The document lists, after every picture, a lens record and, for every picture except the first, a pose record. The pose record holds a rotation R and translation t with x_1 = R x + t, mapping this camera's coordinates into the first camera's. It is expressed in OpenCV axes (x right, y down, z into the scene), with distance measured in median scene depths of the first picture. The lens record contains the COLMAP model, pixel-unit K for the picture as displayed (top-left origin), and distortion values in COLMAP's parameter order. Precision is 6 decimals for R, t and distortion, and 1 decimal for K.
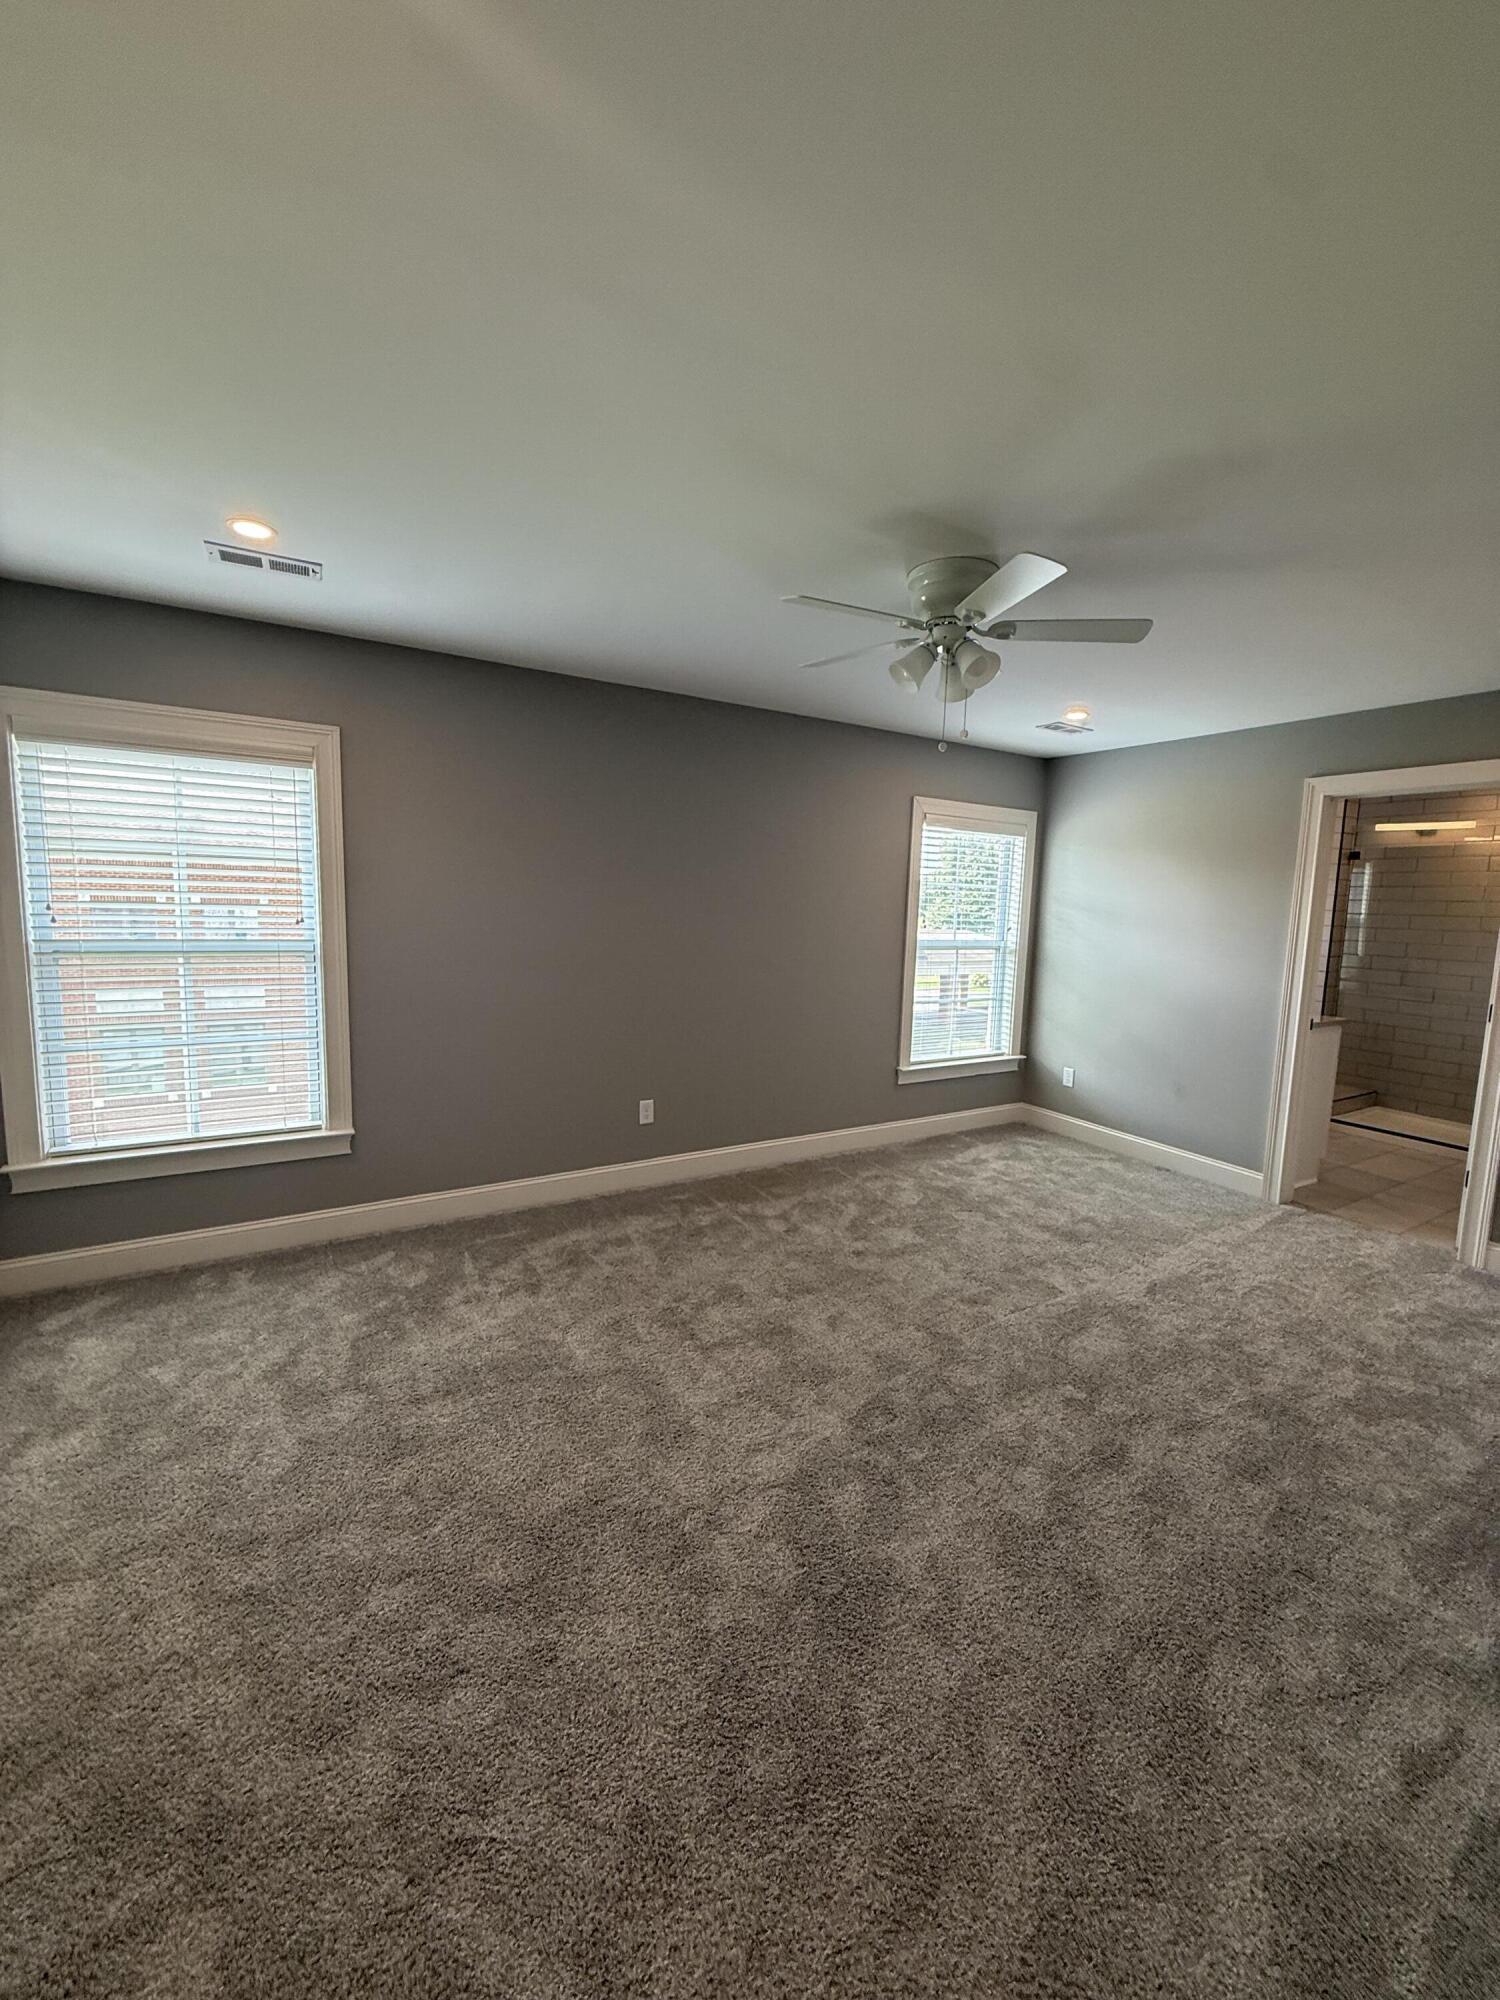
lens RADIAL K [[801.8, 0, 753.8], [0, 801.8, 996.3], [0, 0, 1]] dist [0.001585, -0.000198]
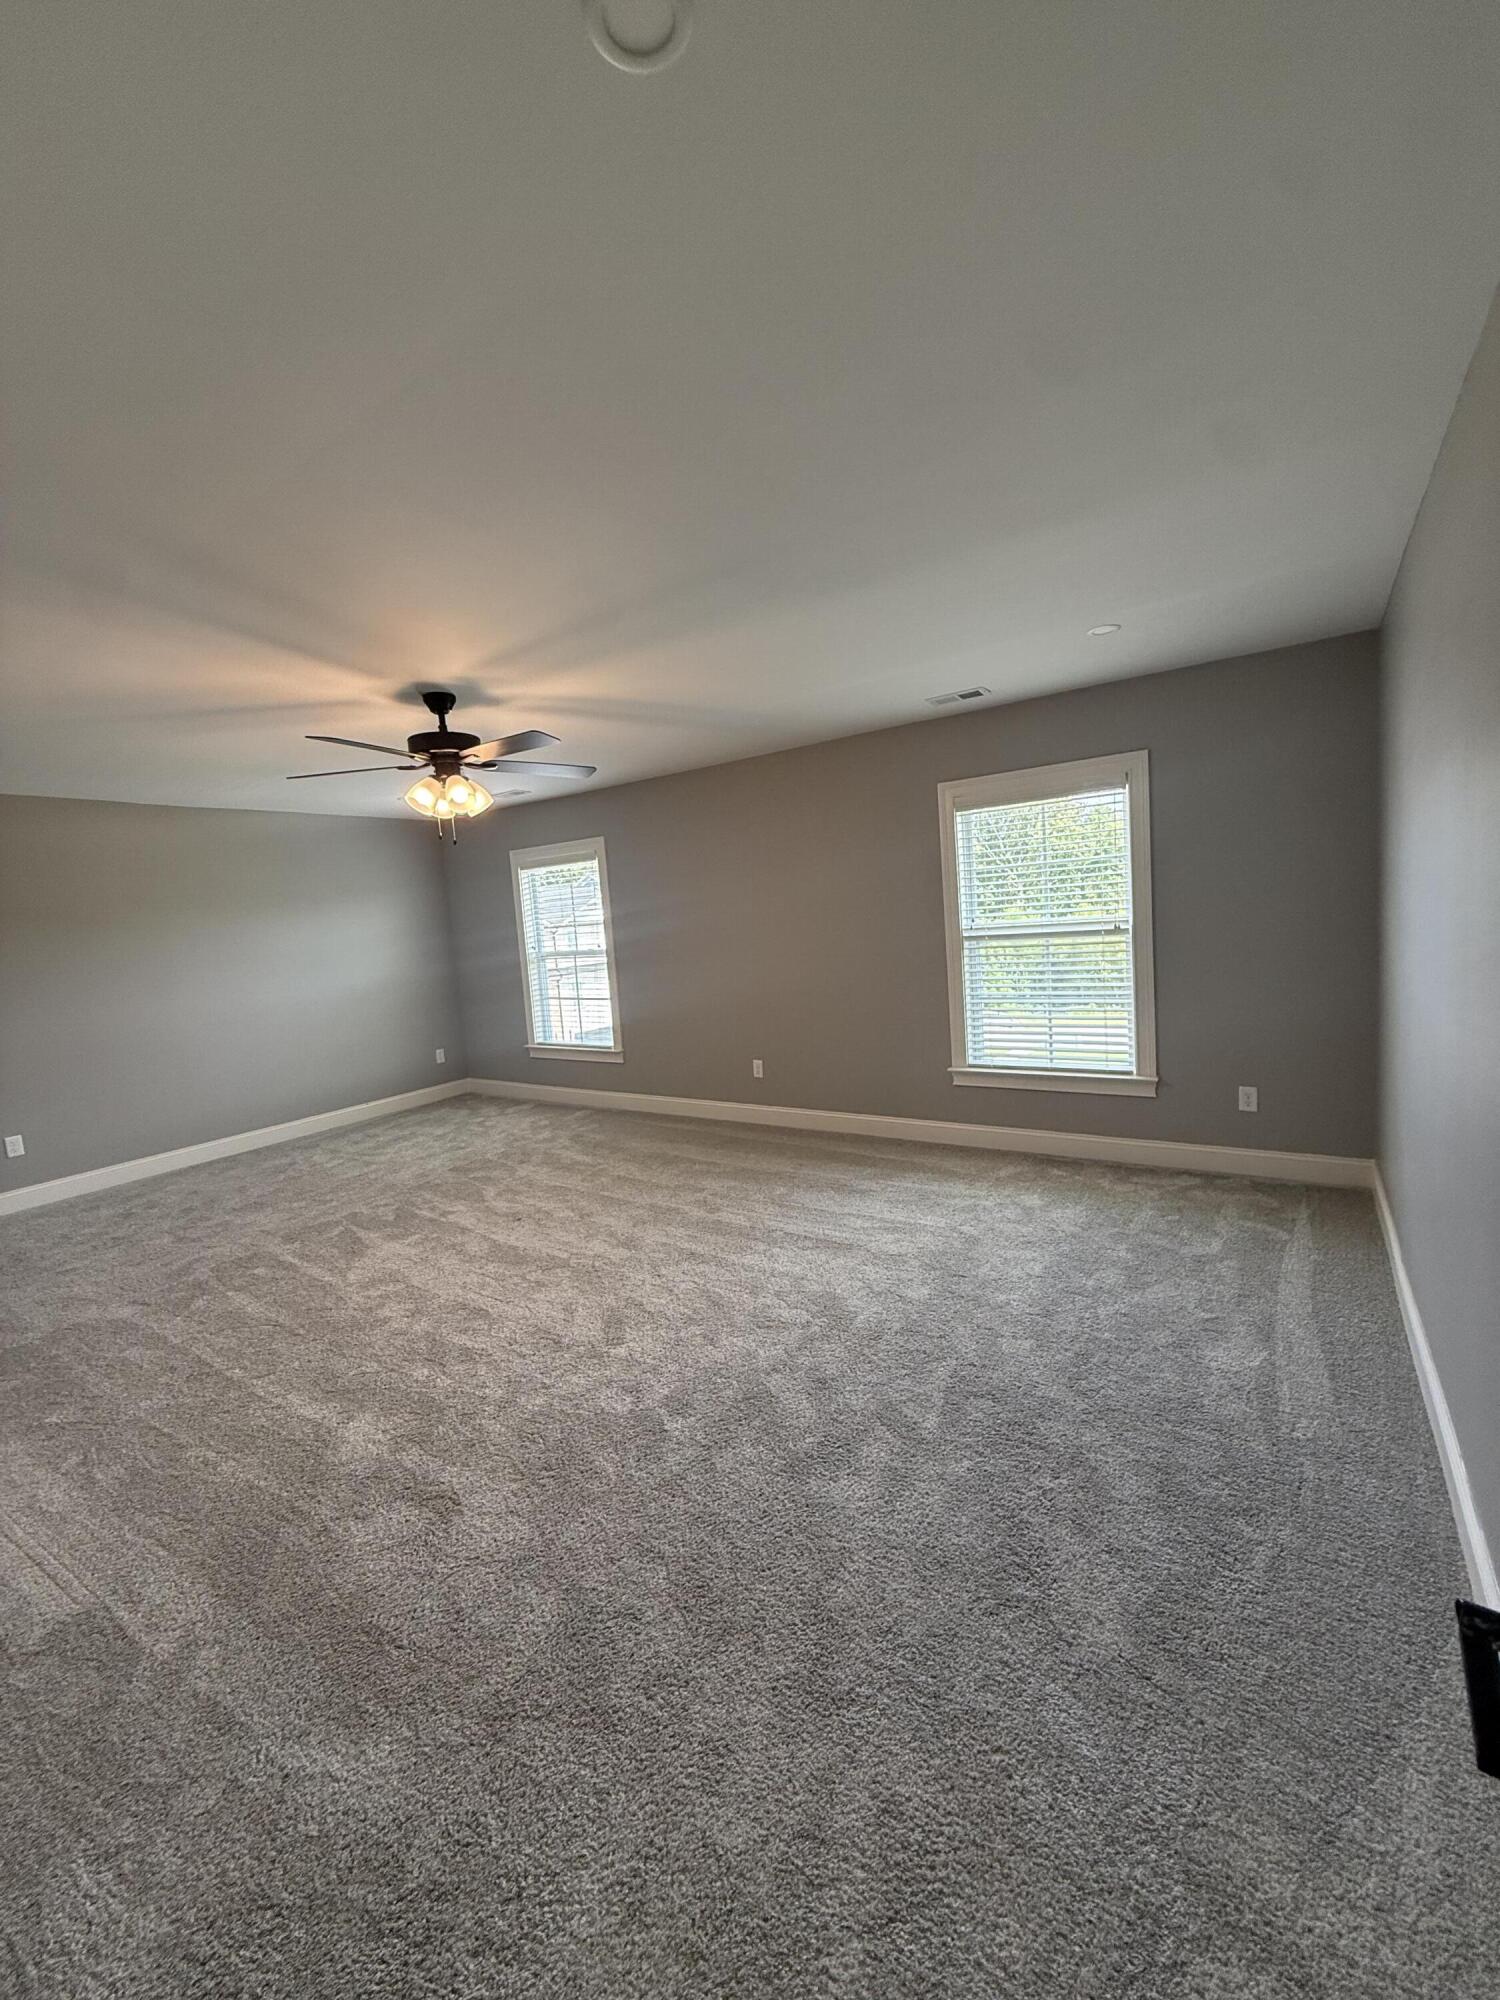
lens RADIAL K [[801.8, 0, 753.8], [0, 801.8, 996.3], [0, 0, 1]] dist [0.001585, -0.000198]
pose [[0.394356, 0.049813, -0.917607, 0.998946], [-0.023726, 0.998749, 0.044021, -0.033704], [0.918651, 0.004411, 0.395045, 0.421268]]
